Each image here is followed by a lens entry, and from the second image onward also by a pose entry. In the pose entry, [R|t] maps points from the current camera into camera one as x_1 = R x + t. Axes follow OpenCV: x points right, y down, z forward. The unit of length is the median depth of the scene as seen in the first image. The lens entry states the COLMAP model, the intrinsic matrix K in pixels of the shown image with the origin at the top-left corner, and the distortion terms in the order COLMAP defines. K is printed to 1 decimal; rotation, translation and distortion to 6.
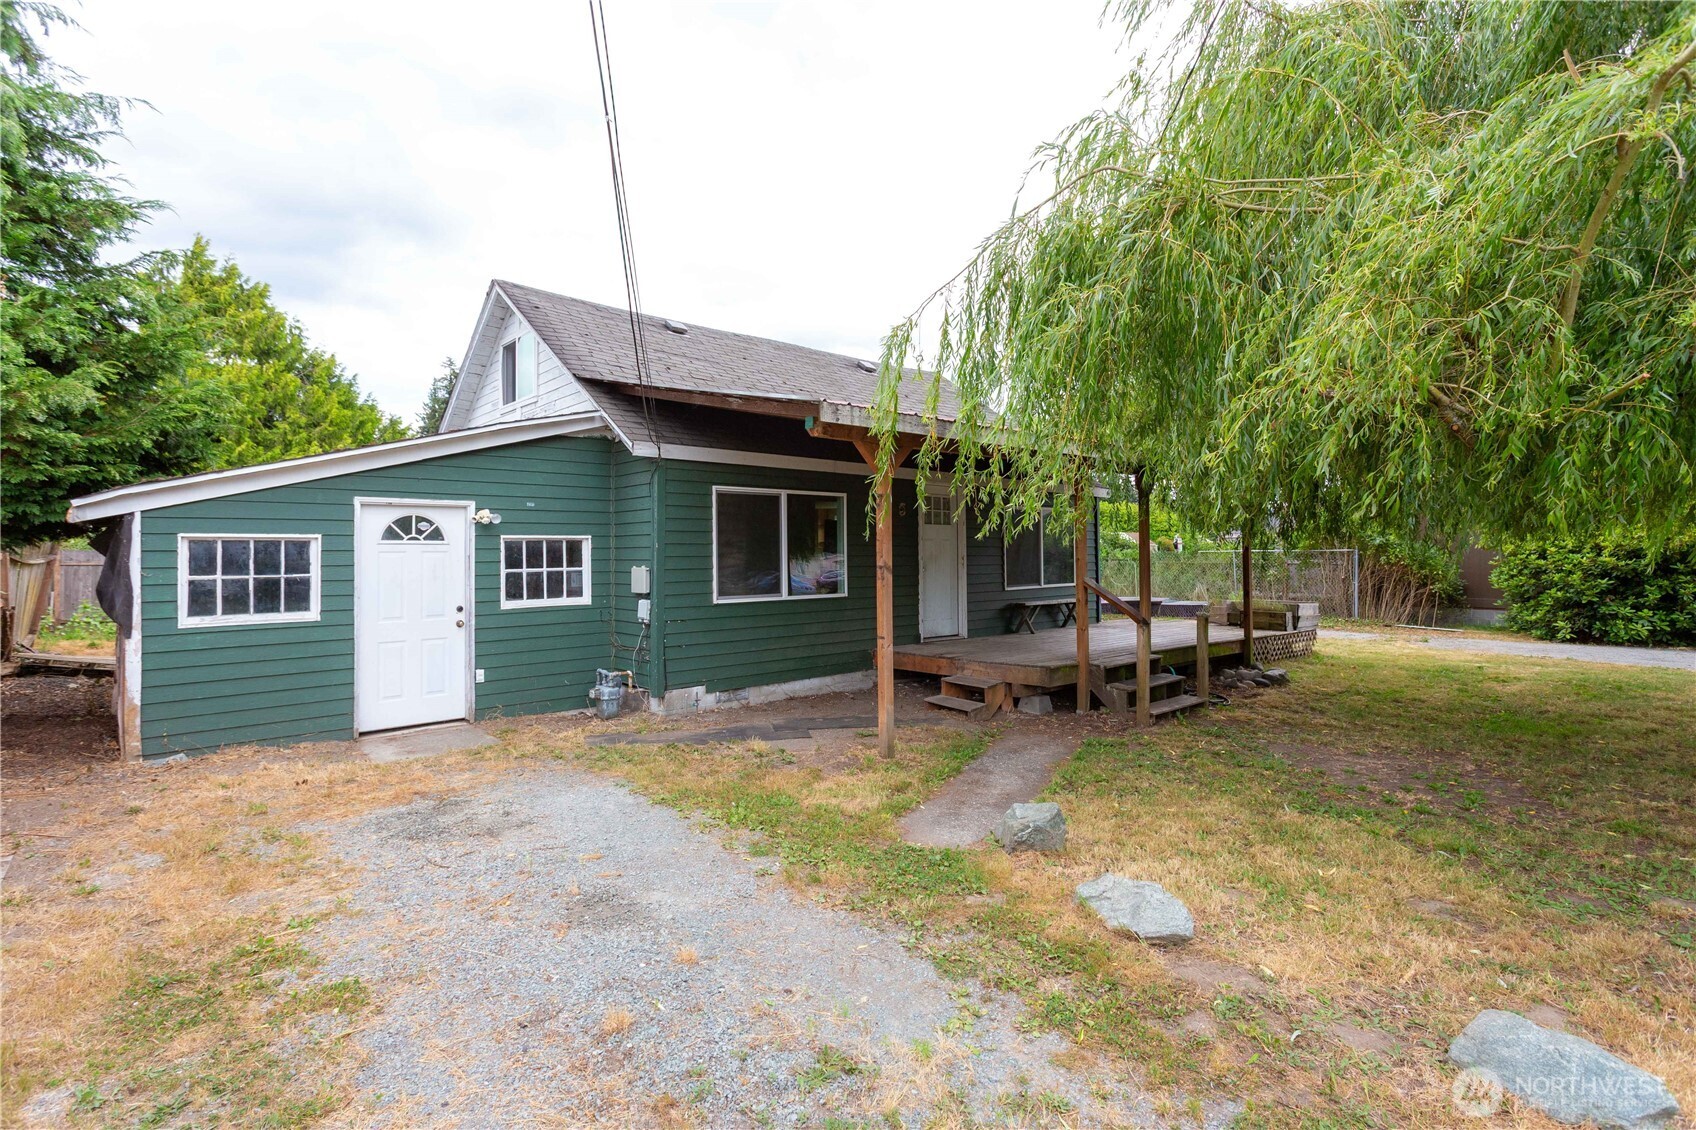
lens RADIAL K [[849.9, 0, 846.4], [0, 849.9, 538.8], [0, 0, 1]] dist [0.000032, 0.000764]
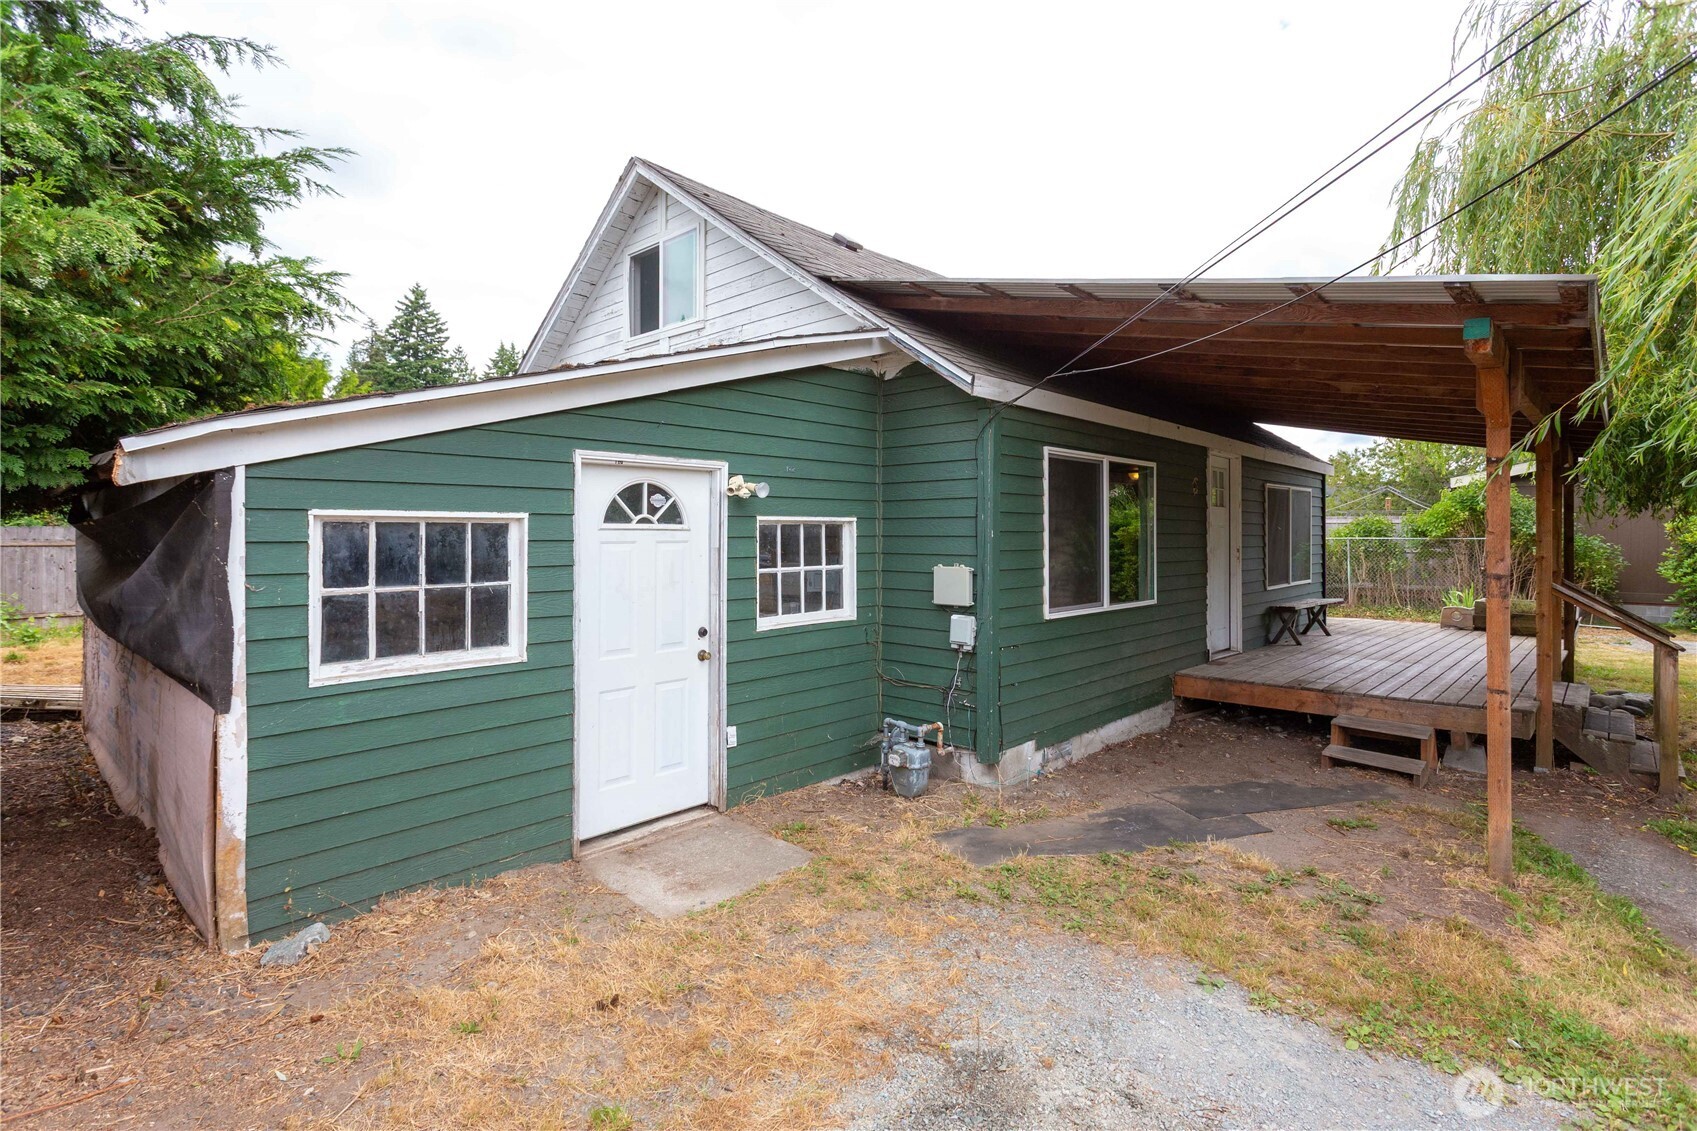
lens RADIAL K [[826.9, 0, 804.5], [0, 826.9, 525.7], [0, 0, 1]] dist [-0.002956, 0.000288]
pose [[0.996434, 0.008733, 0.083921, -0.443941], [-0.009550, 0.999911, 0.009335, -0.003295], [-0.083832, -0.010103, 0.996429, 0.391676]]
